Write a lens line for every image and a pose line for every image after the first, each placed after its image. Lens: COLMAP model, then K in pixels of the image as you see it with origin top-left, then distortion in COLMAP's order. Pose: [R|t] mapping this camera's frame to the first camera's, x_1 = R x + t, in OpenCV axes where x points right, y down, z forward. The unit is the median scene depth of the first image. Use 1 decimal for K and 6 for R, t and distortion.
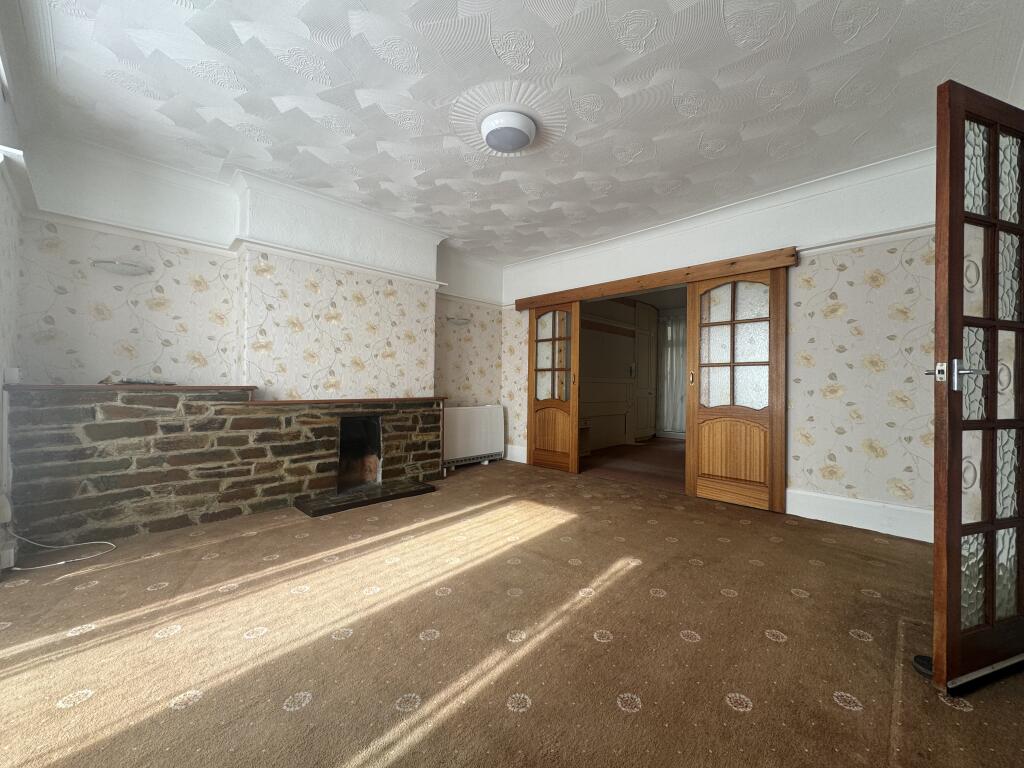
lens RADIAL K [[406.9, 0, 509.3], [0, 406.9, 383.1], [0, 0, 1]] dist [-0.001540, -0.000158]
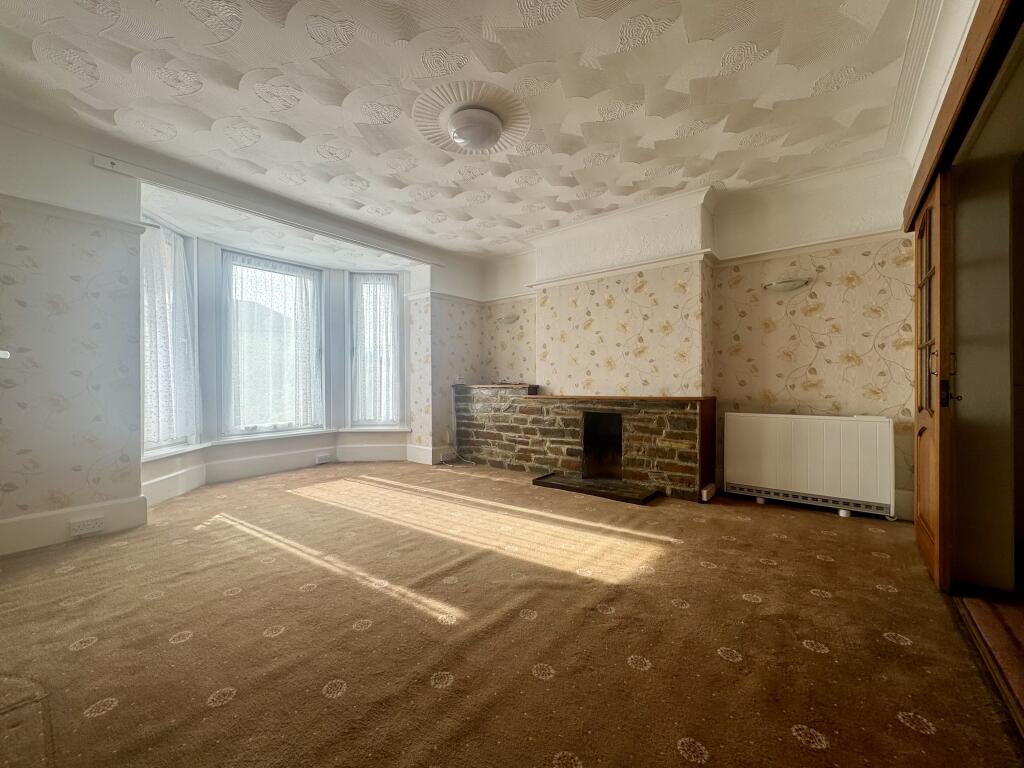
lens RADIAL K [[406.9, 0, 516.7], [0, 406.9, 384.2], [0, 0, 1]] dist [-0.001540, -0.000158]
pose [[0.102681, -0.010151, -0.994663, 0.784021], [0.010727, 0.999901, -0.009098, 0.016845], [0.994656, -0.009735, 0.102780, 0.778767]]
